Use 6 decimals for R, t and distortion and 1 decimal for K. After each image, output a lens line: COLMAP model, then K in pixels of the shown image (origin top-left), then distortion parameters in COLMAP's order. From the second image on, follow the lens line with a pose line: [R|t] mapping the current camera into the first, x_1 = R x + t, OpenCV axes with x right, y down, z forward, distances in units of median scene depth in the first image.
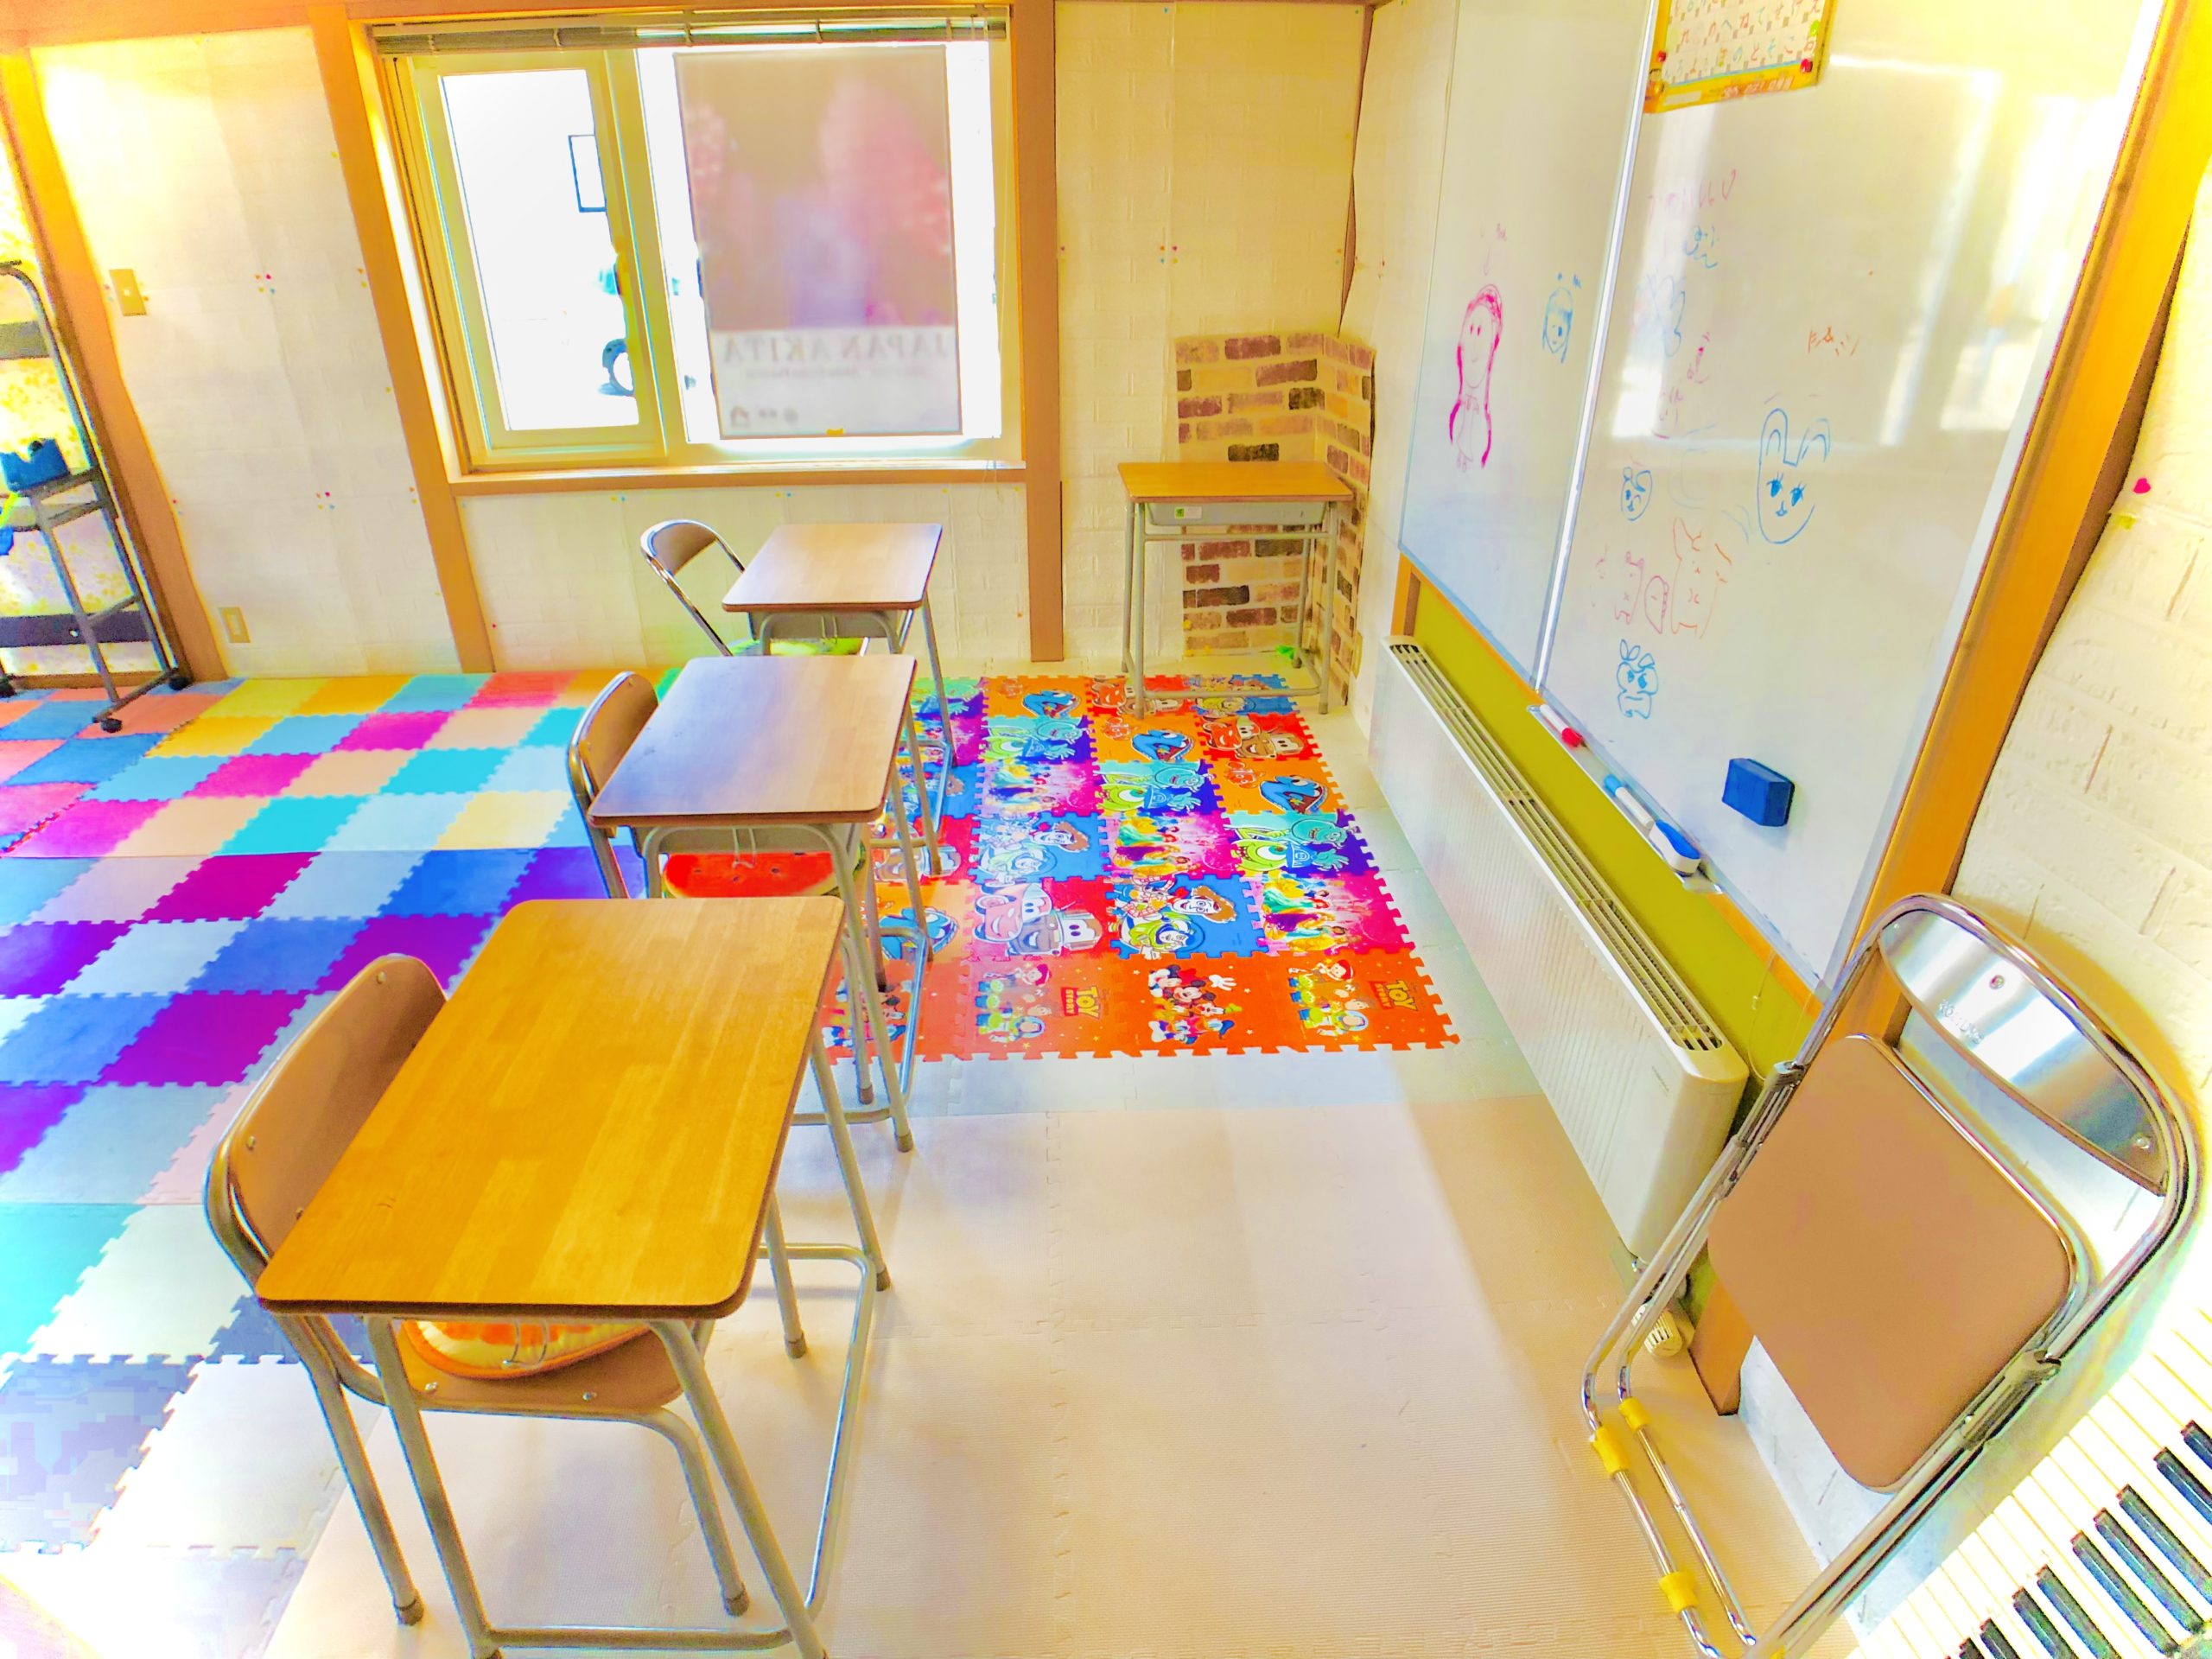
lens RADIAL K [[1228.6, 0, 1106.0], [0, 1228.6, 829.5], [0, 0, 1]] dist [-0.091589, 0.022864]
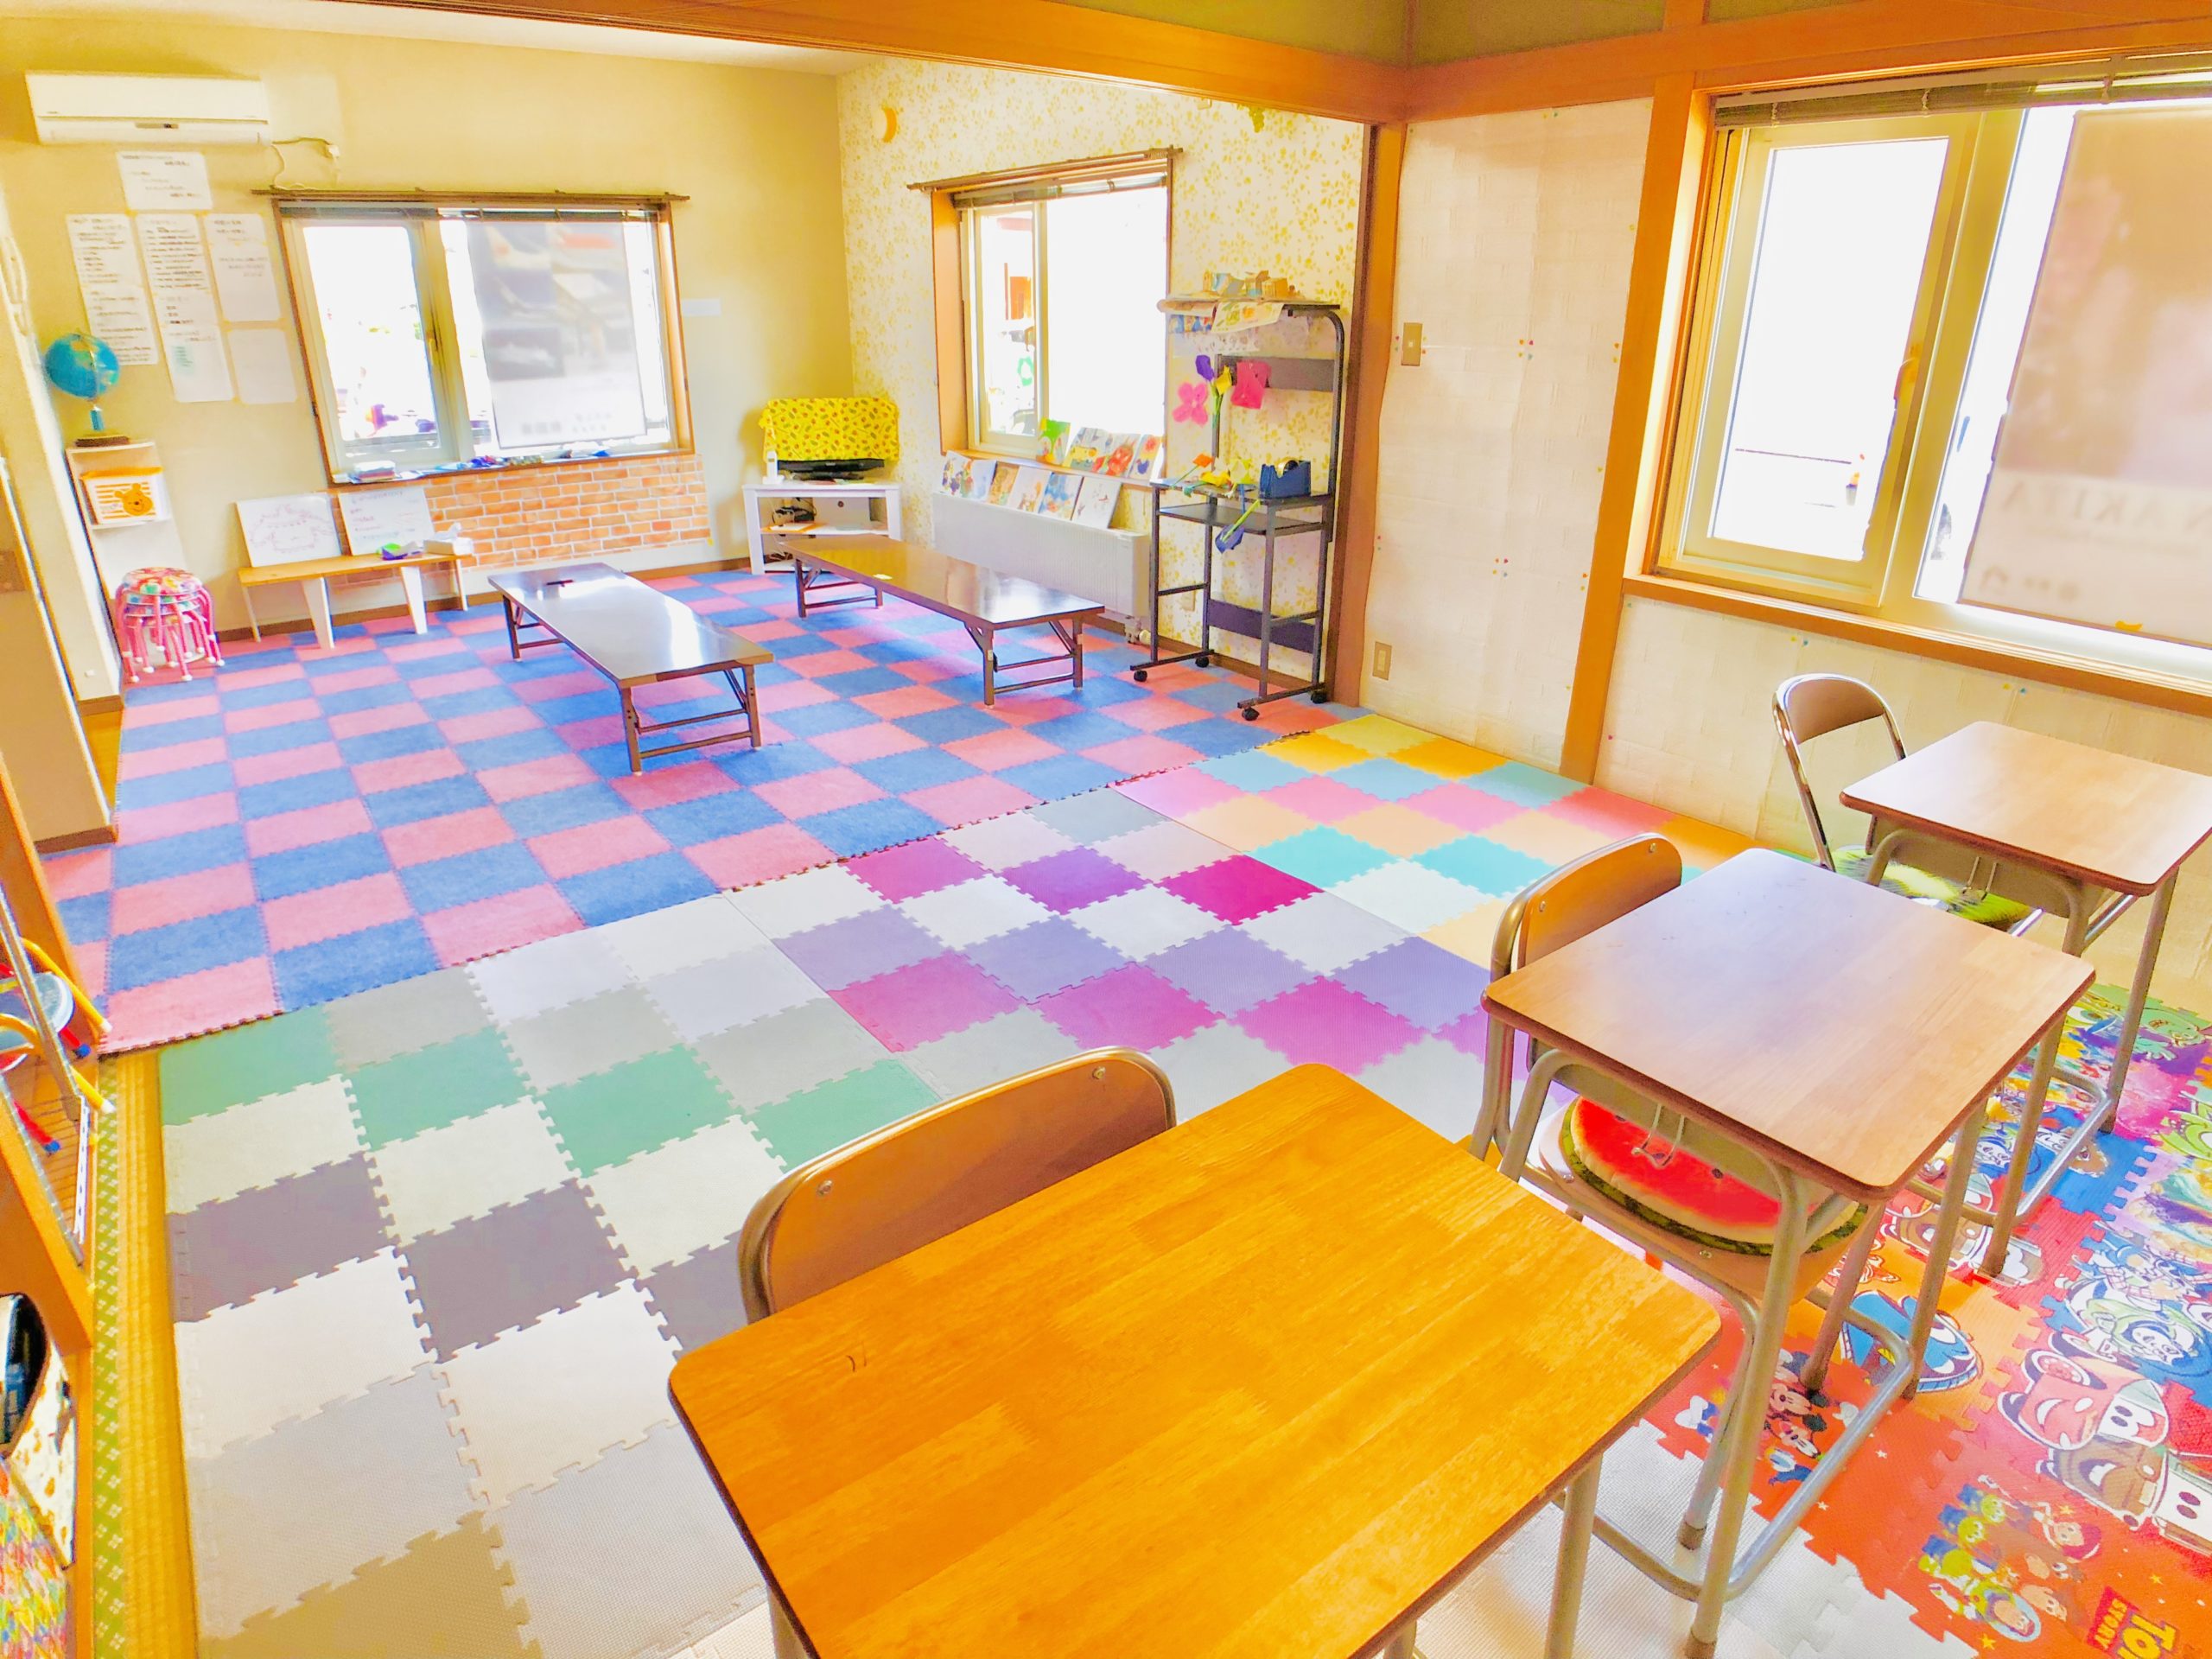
lens RADIAL K [[1228.6, 0, 1106.0], [0, 1228.6, 829.5], [0, 0, 1]] dist [-0.091589, 0.022864]
pose [[0.572342, 0.327439, -0.751804, -0.018524], [-0.402752, 0.910863, 0.090104, -0.042853], [0.714294, 0.251220, 0.653202, 0.181486]]
